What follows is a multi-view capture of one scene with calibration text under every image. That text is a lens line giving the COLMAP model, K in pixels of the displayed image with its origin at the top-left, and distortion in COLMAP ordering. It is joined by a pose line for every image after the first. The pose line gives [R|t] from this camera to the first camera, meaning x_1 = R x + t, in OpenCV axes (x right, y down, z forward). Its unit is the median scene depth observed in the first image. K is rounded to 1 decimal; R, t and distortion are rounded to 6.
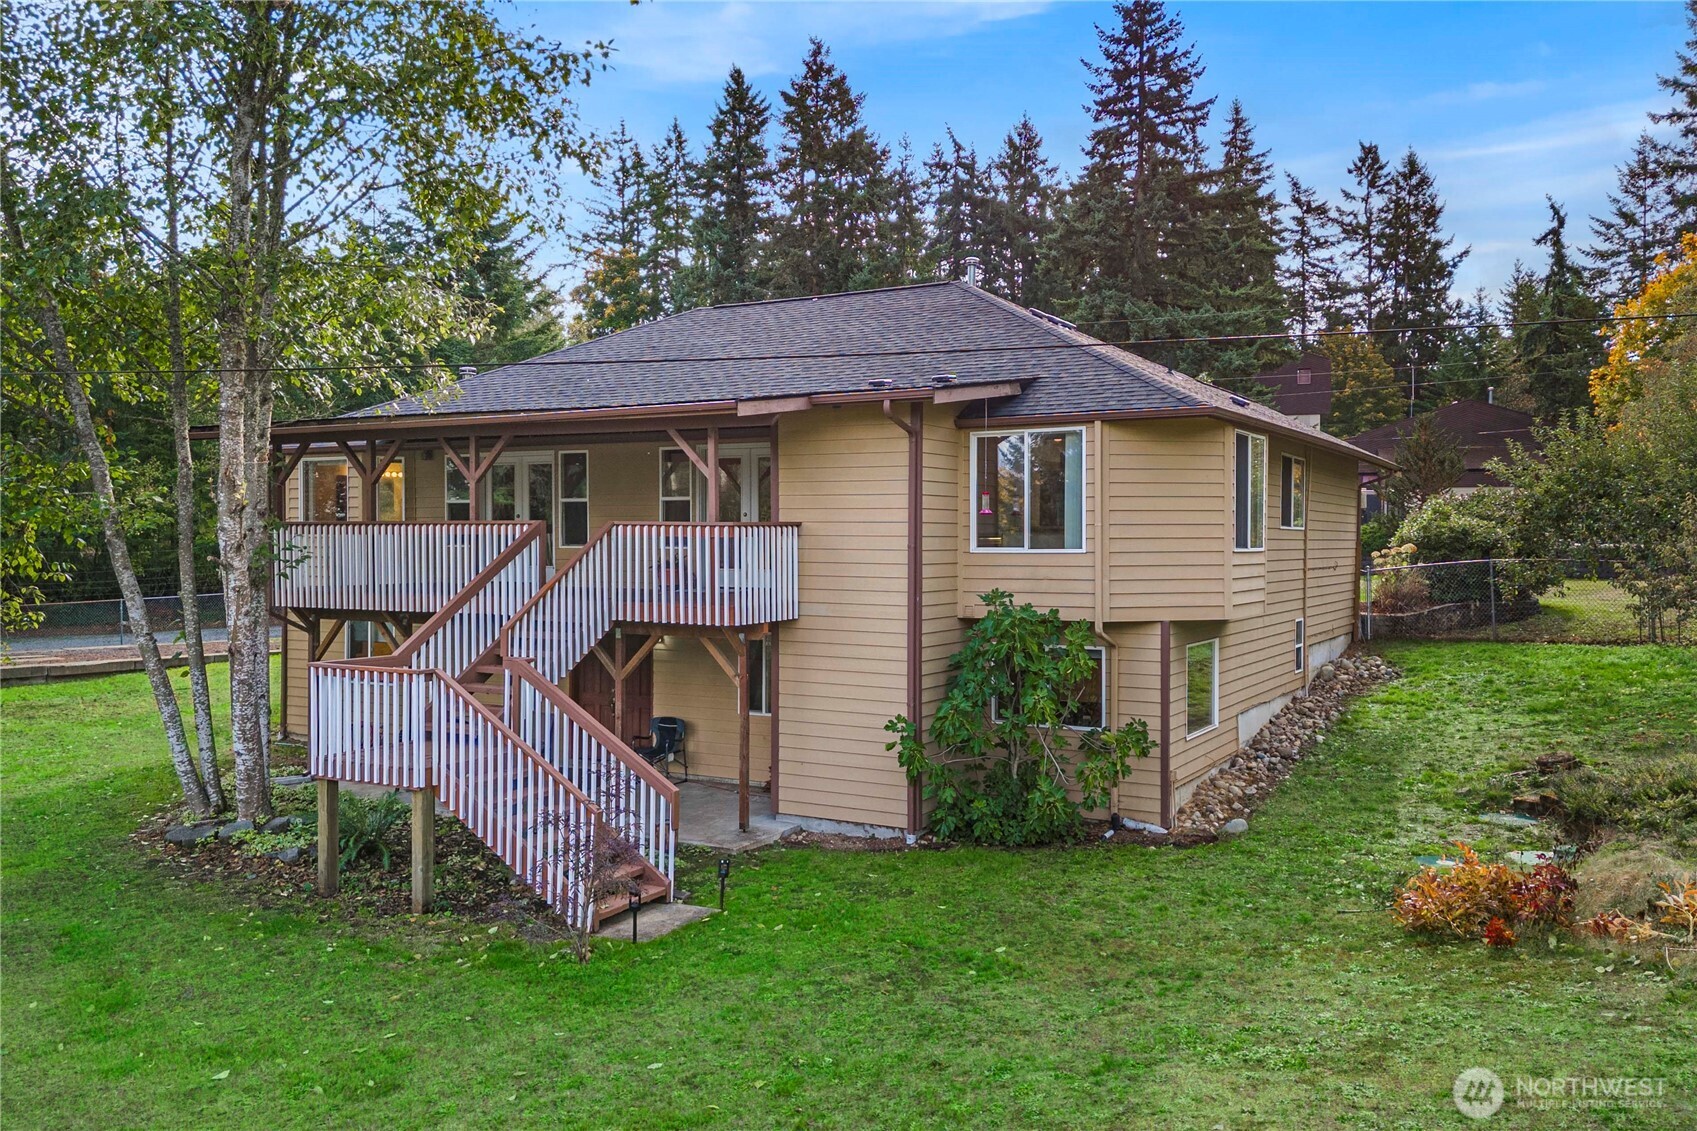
lens RADIAL K [[1335.1, 0, 848.5], [0, 1335.1, 565.5], [0, 0, 1]] dist [0.021505, 0.010254]
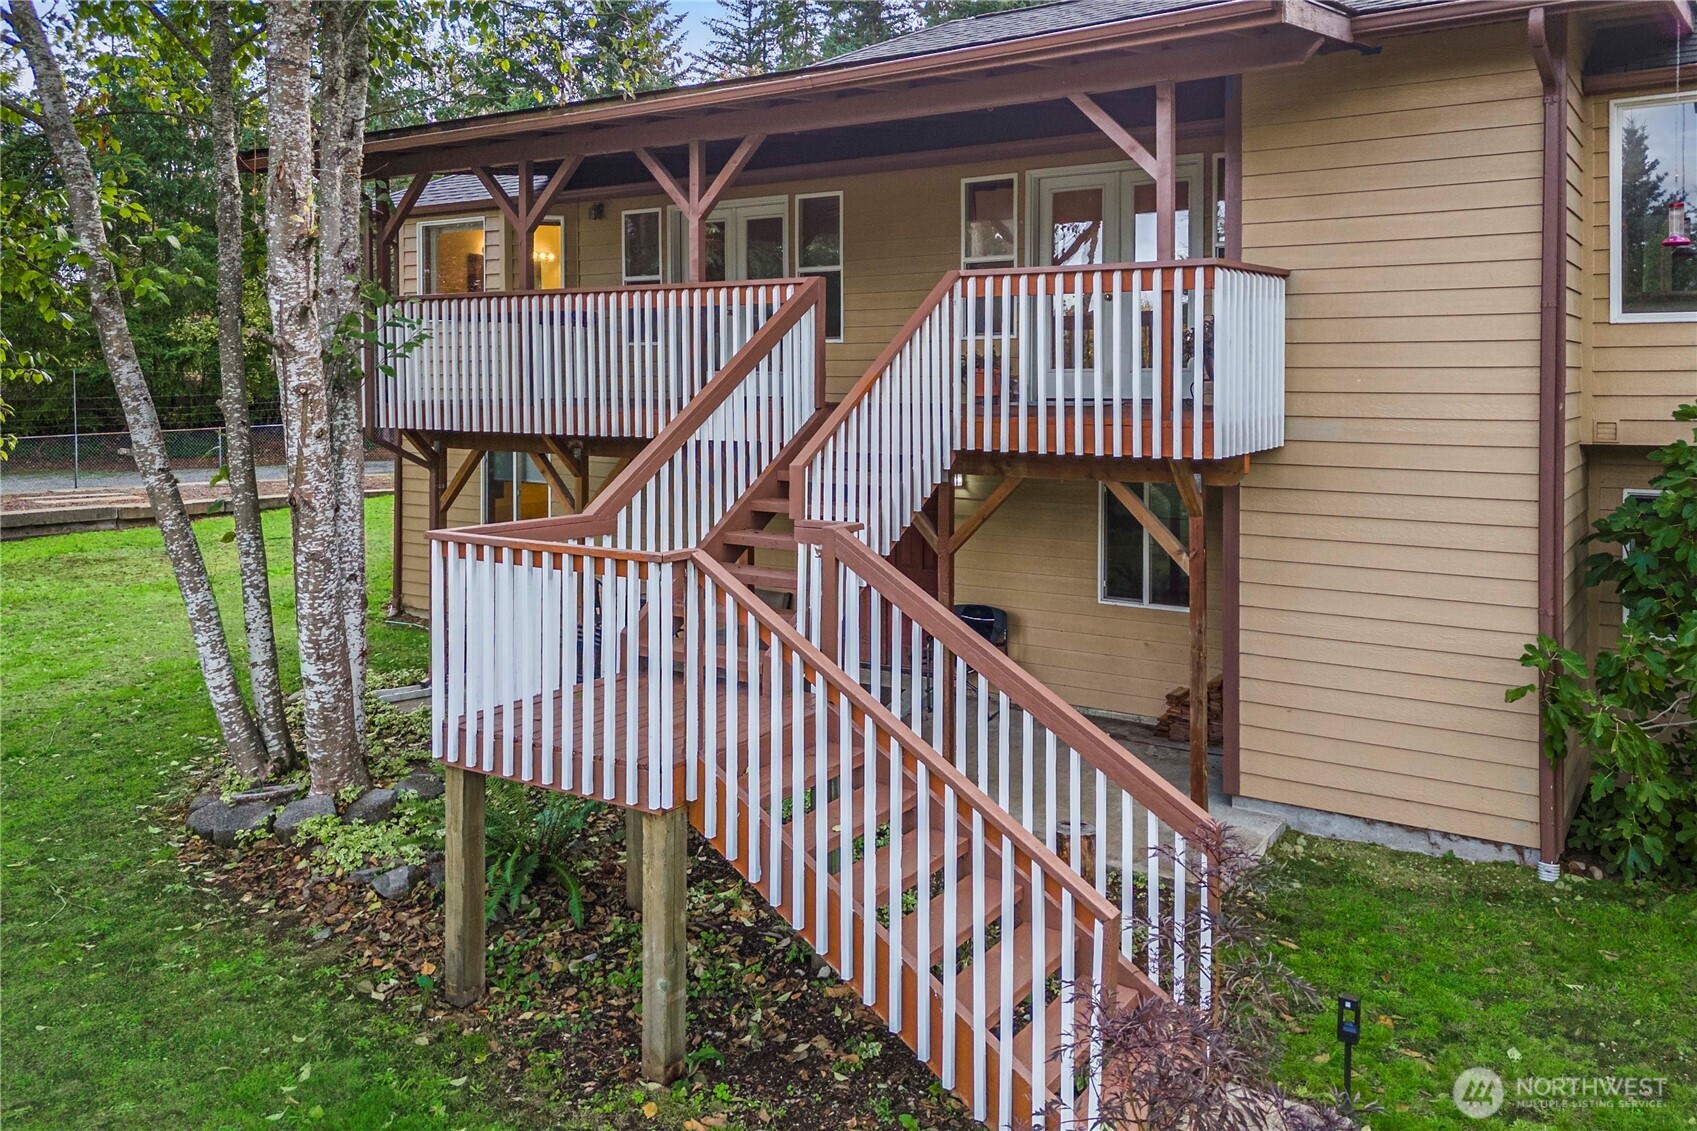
lens RADIAL K [[1293.5, 0, 847.9], [0, 1293.5, 413.1], [0, 0, 1]] dist [0.040507, -0.004262]
pose [[0.997260, 0.001255, -0.073963, -0.182716], [-0.000734, 0.999975, 0.007070, 0.022020], [0.073970, -0.006997, 0.997236, 0.458523]]
